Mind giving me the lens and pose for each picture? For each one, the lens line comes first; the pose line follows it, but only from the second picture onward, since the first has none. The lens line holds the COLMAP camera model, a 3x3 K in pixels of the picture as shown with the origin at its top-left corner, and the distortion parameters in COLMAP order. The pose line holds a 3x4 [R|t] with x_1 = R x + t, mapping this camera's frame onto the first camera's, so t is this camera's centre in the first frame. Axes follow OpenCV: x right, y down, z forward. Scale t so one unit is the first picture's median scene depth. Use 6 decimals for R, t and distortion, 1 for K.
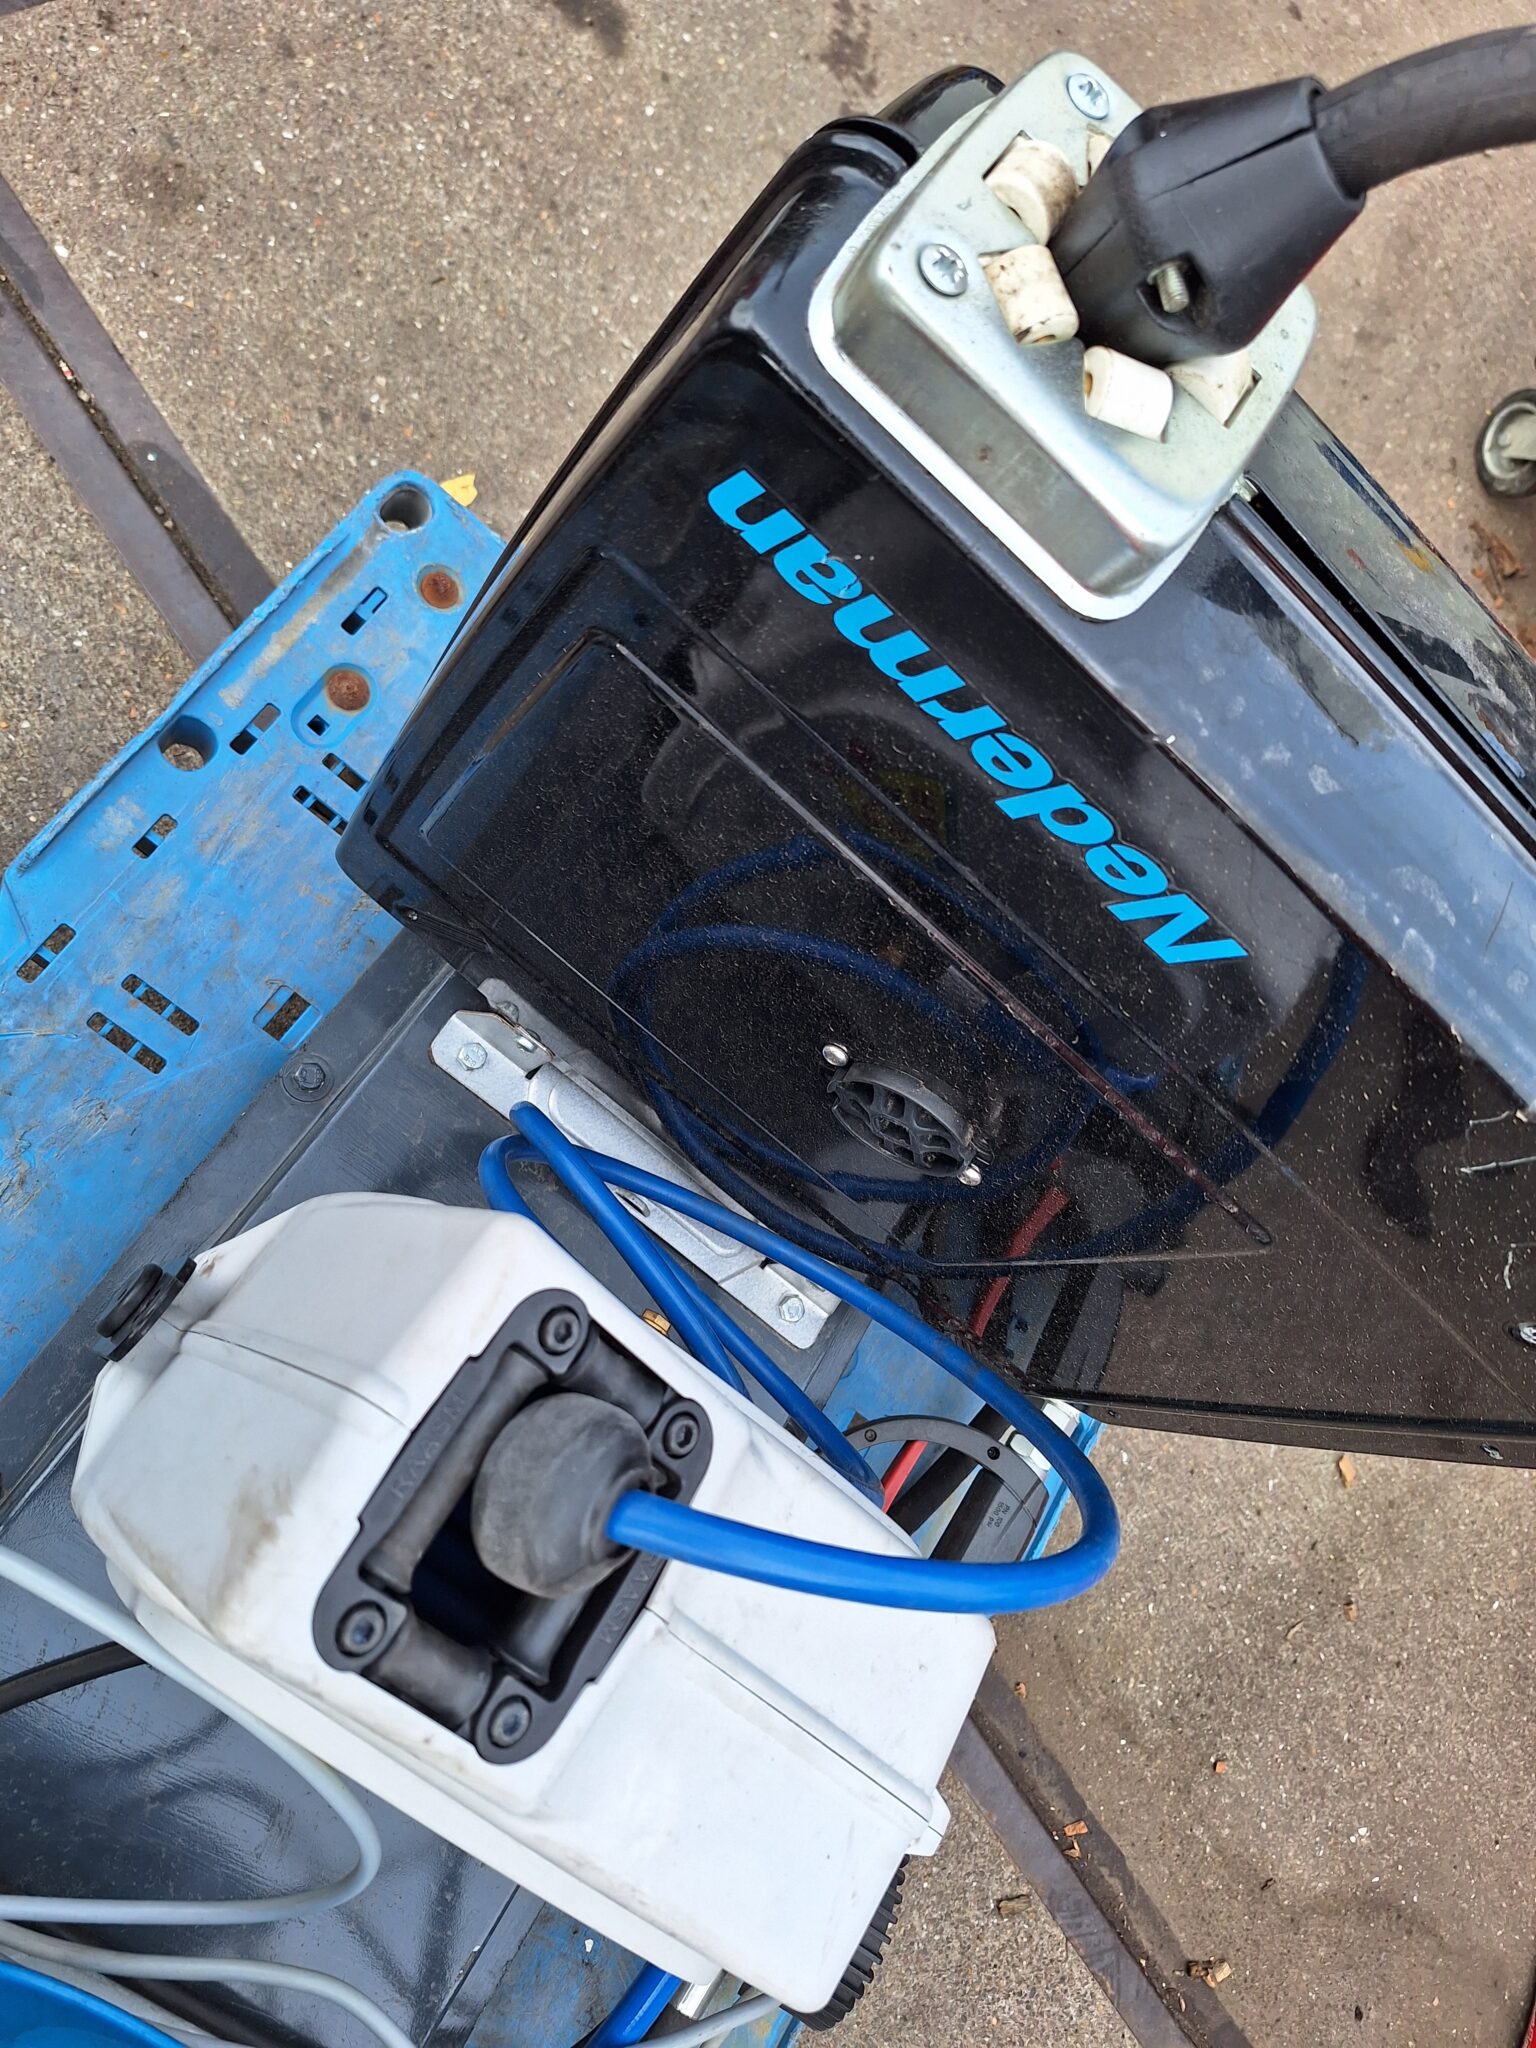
lens RADIAL K [[1431.7, 0, 725.7], [0, 1431.7, 1029.0], [0, 0, 1]] dist [0.072074, -0.074719]
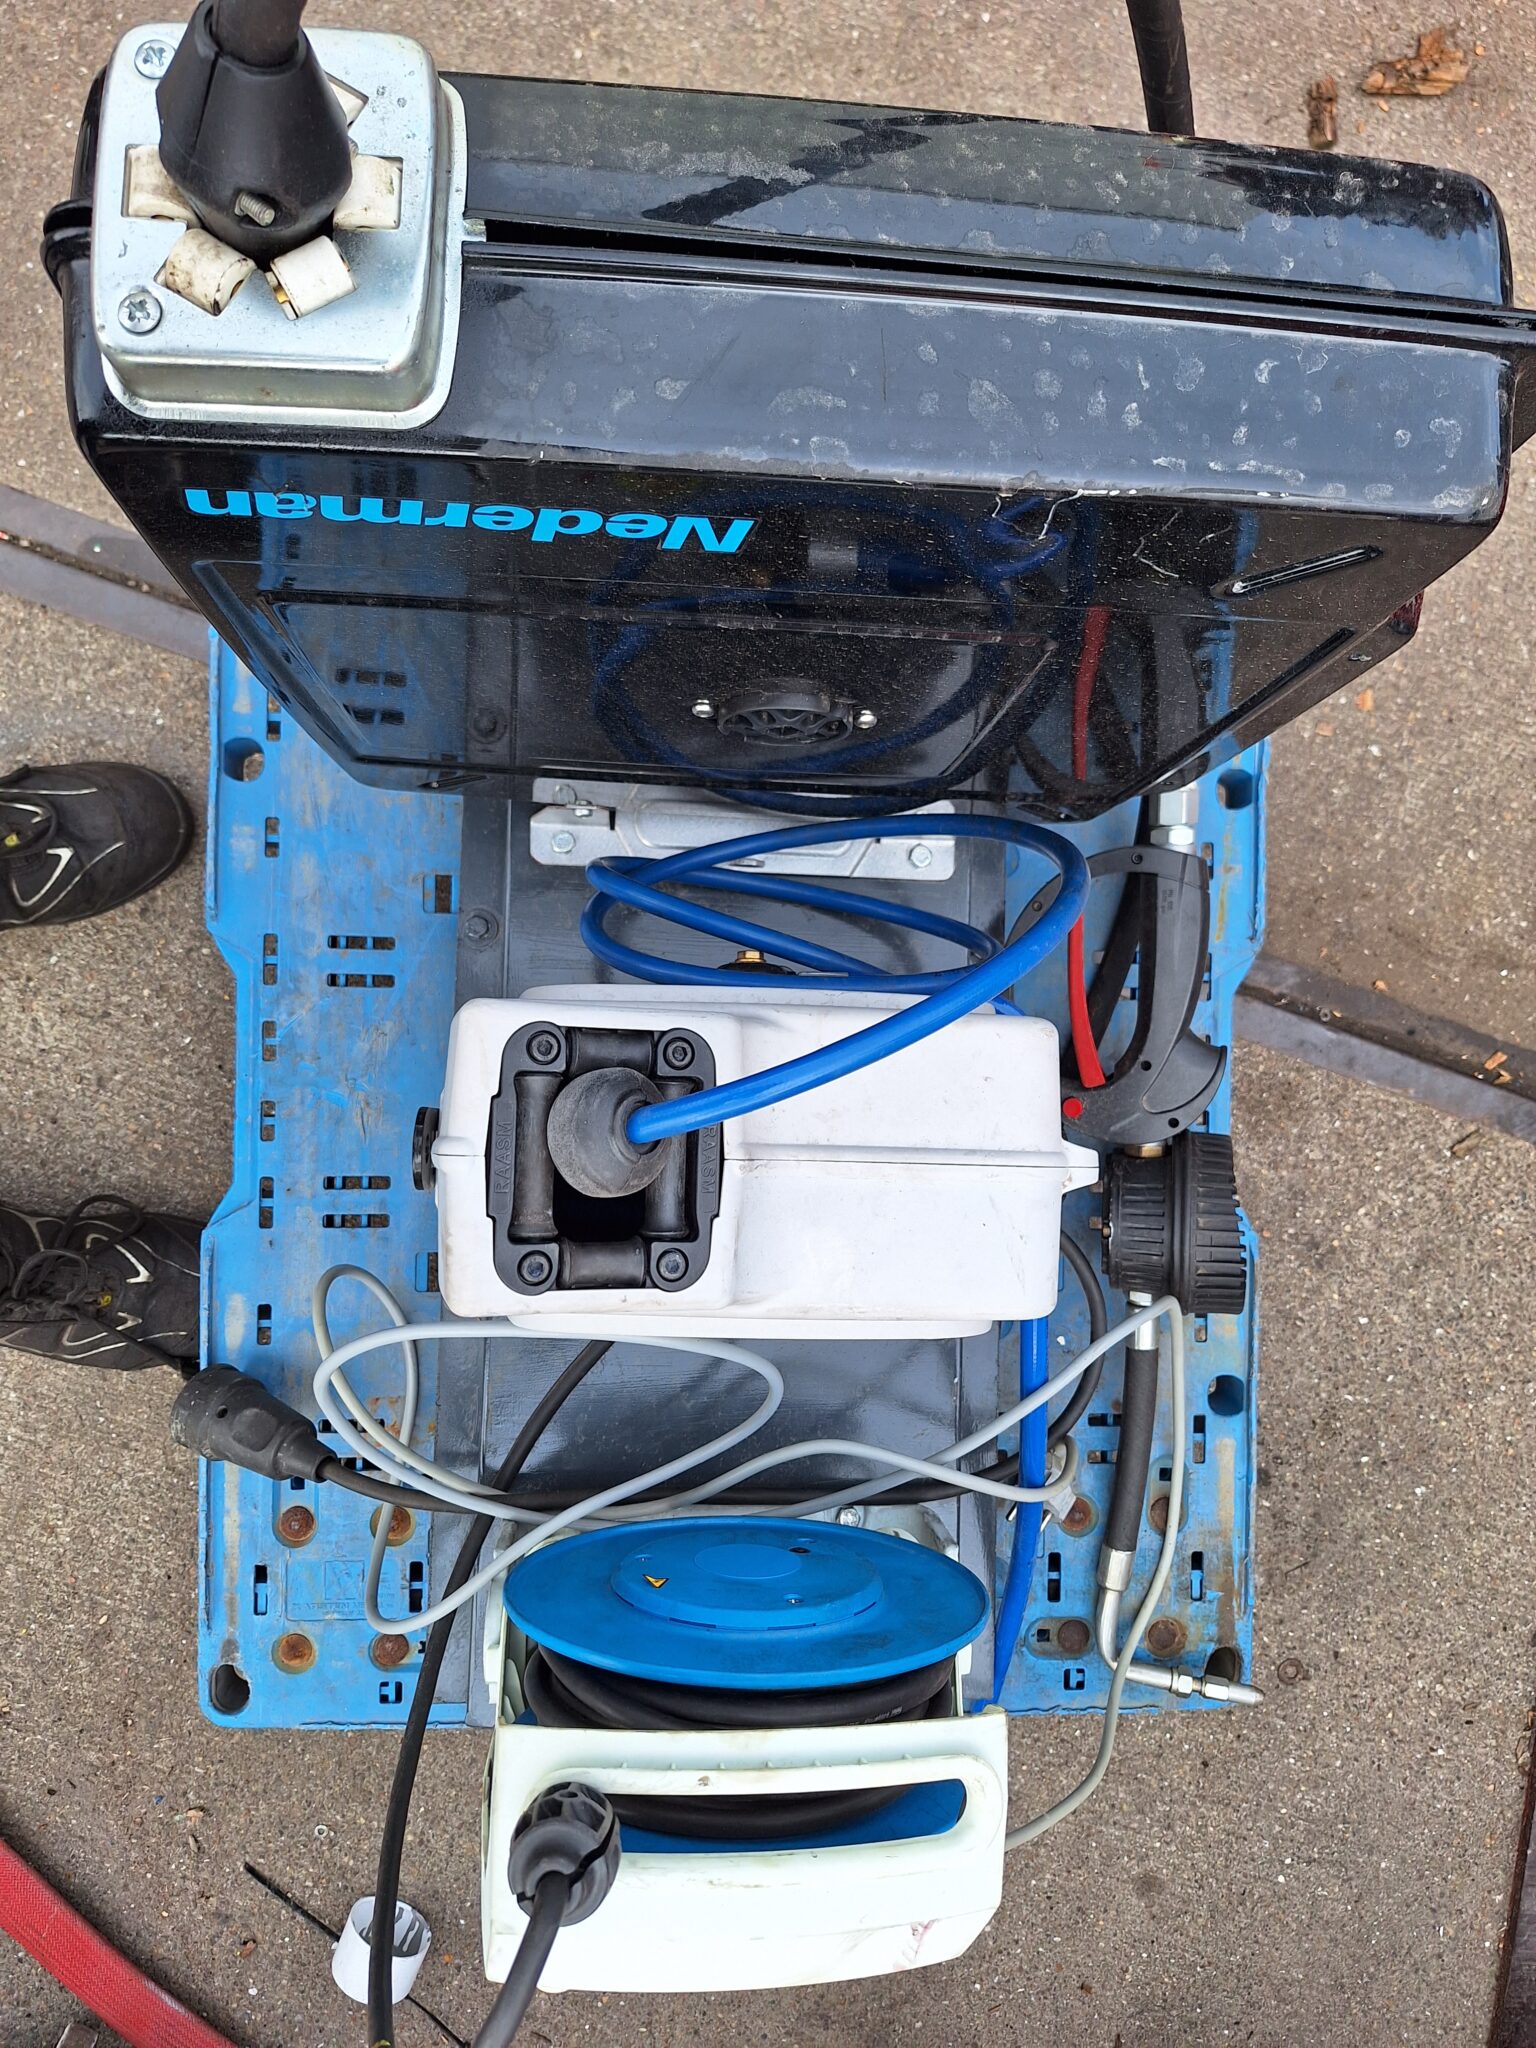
lens RADIAL K [[1431.7, 0, 772.2], [0, 1431.7, 1038.8], [0, 0, 1]] dist [0.072074, -0.074719]
pose [[0.787079, -0.517117, -0.336298, 0.287870], [0.590597, 0.789100, 0.168867, 0.051345], [0.178049, -0.331528, 0.926492, -0.149292]]
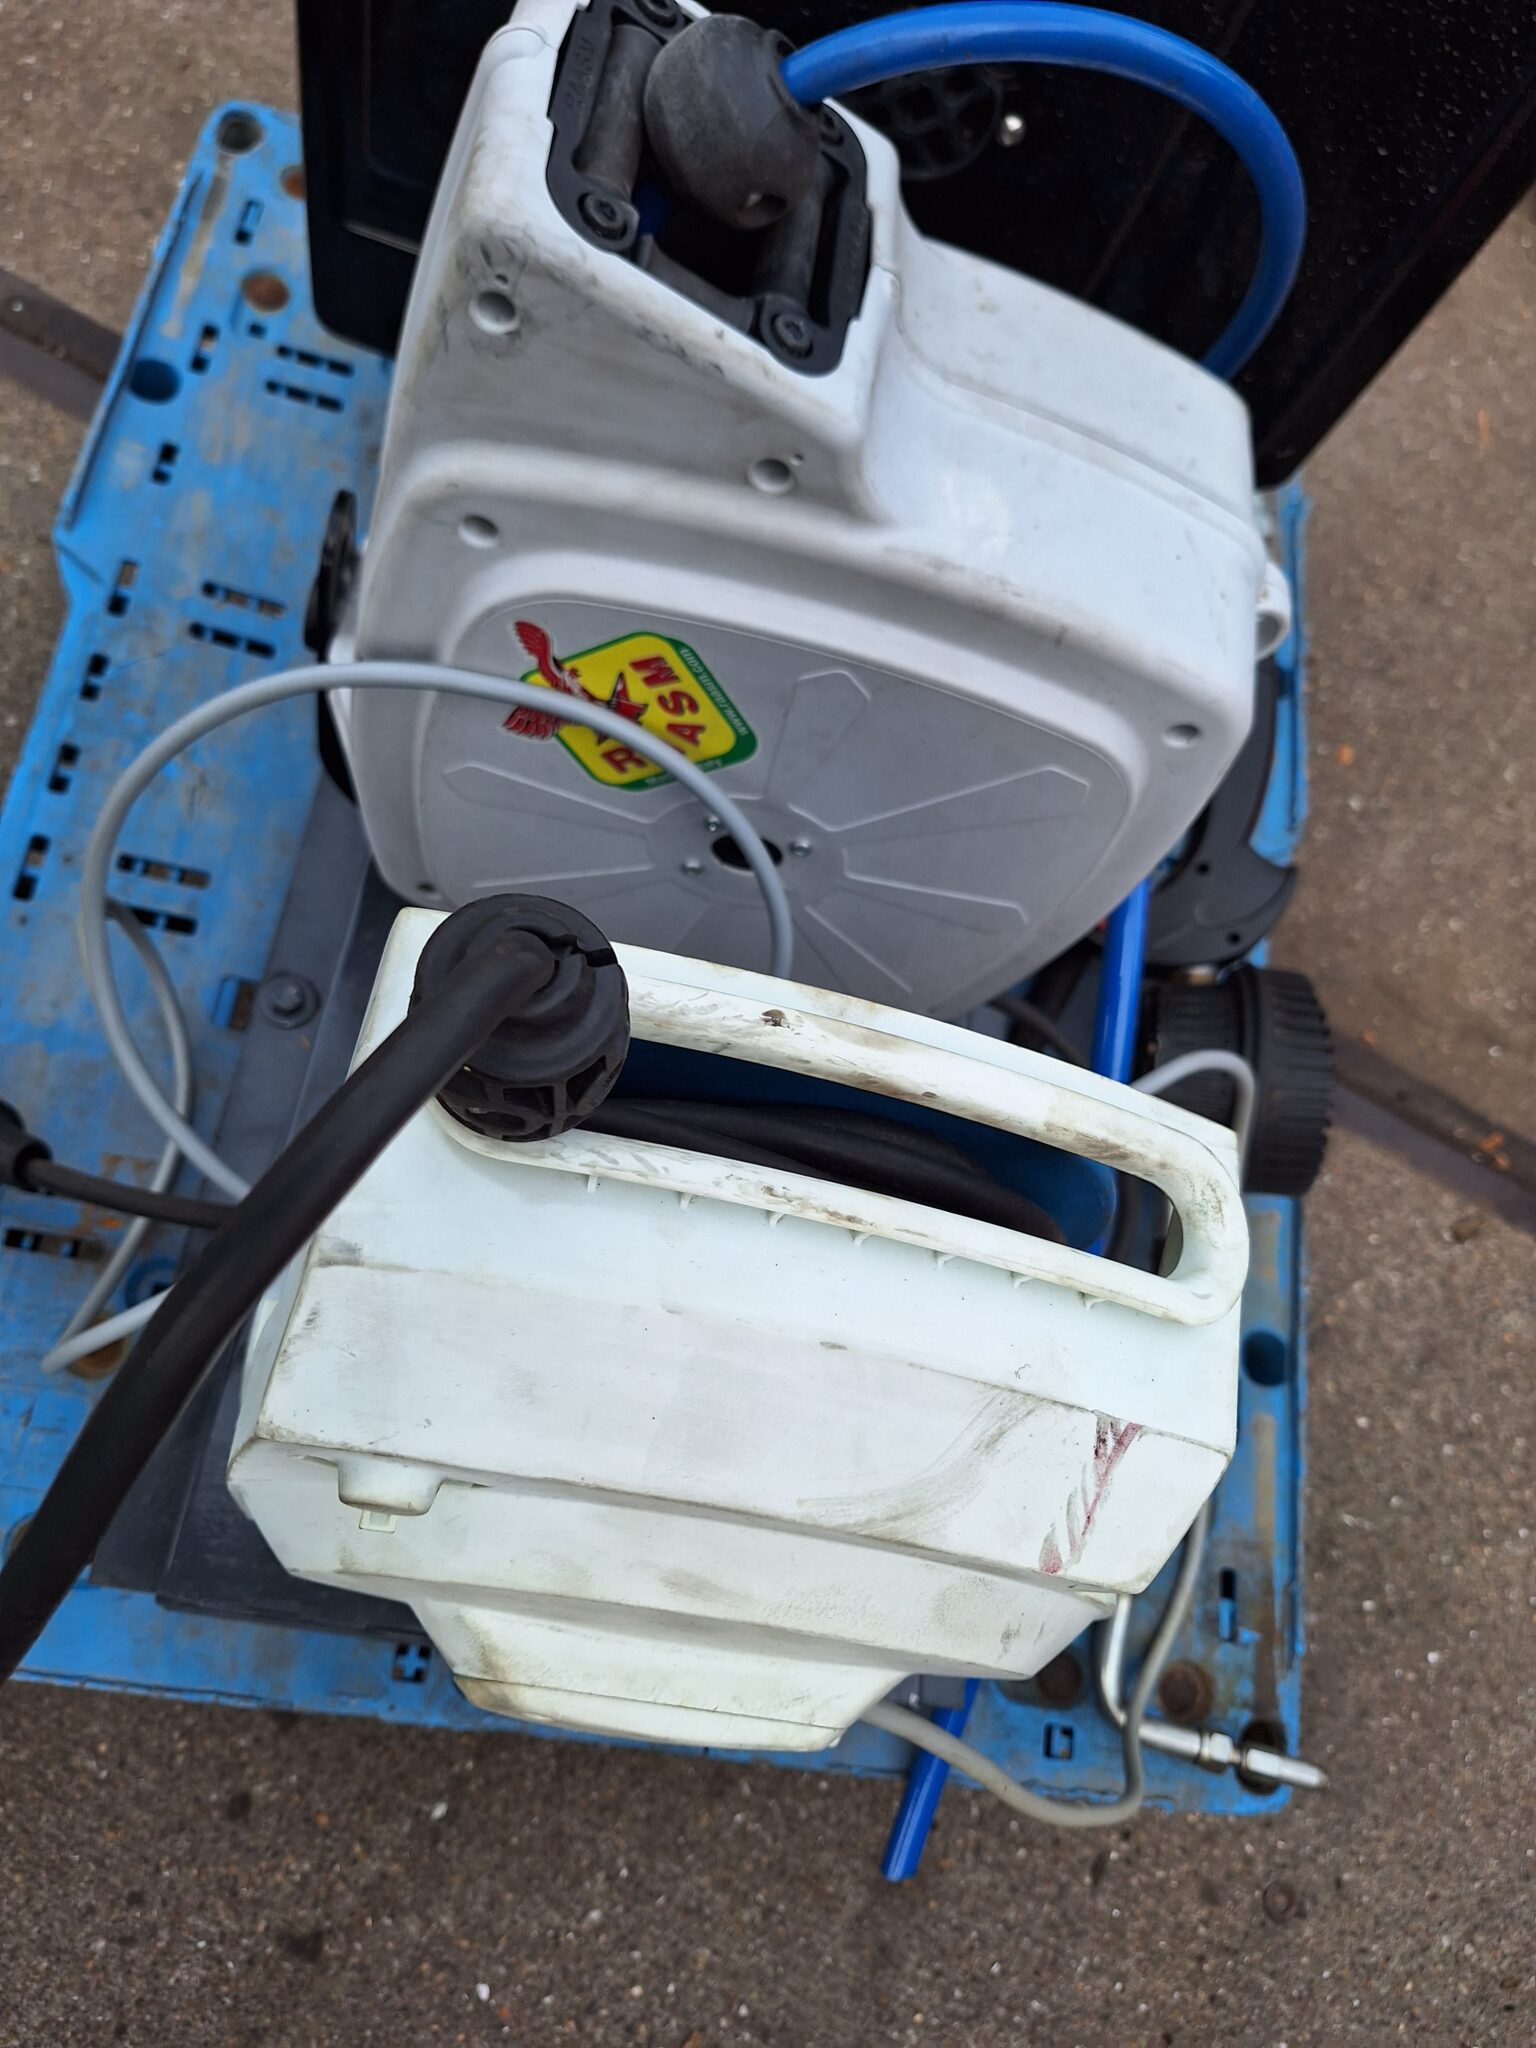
lens RADIAL K [[1431.7, 0, 742.5], [0, 1431.7, 1070.1], [0, 0, 1]] dist [0.072074, -0.074719]
pose [[0.883021, -0.466094, -0.055051, -0.183944], [0.464343, 0.884661, -0.041960, 0.487127], [0.068259, 0.011489, 0.997602, 0.016891]]
